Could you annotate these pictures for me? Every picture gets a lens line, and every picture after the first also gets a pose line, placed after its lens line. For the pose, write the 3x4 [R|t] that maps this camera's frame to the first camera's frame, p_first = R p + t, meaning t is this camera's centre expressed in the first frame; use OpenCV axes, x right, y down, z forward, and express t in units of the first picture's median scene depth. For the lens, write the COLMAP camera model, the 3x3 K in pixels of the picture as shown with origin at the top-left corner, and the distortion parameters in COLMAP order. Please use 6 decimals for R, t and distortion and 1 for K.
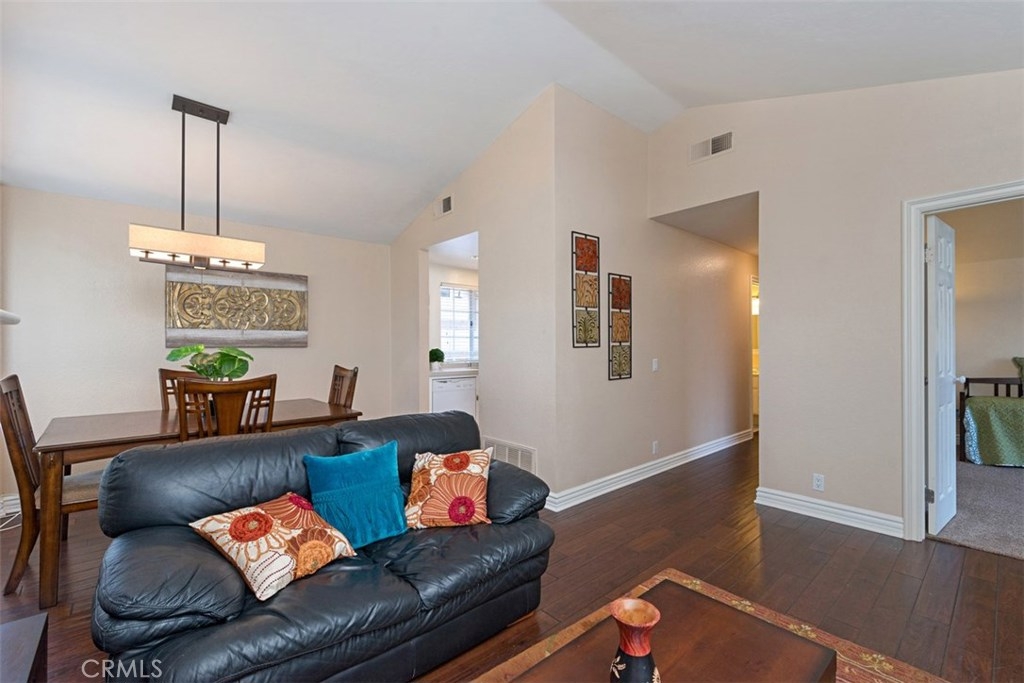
lens RADIAL K [[438.7, 0, 509.2], [0, 438.7, 345.9], [0, 0, 1]] dist [-0.015011, 0.000083]
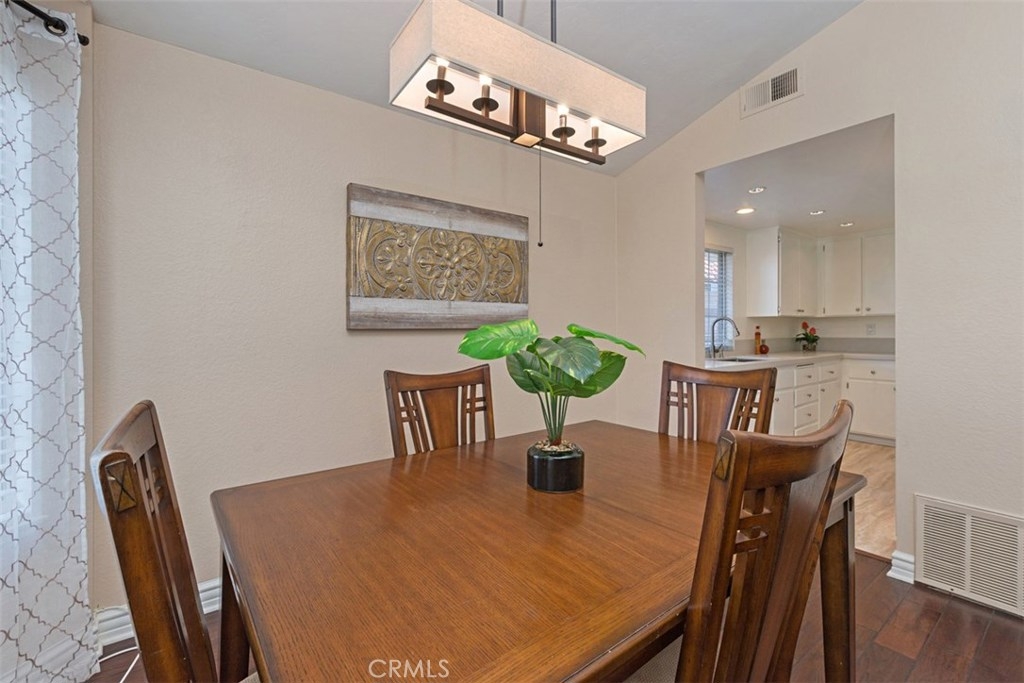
lens RADIAL K [[437.4, 0, 489.5], [0, 437.4, 325.0], [0, 0, 1]] dist [-0.025220, -0.000041]
pose [[0.994947, 0.003124, -0.100350, -0.583414], [-0.003544, 0.999986, -0.004010, -0.000858], [0.100336, 0.004345, 0.994944, 0.470378]]
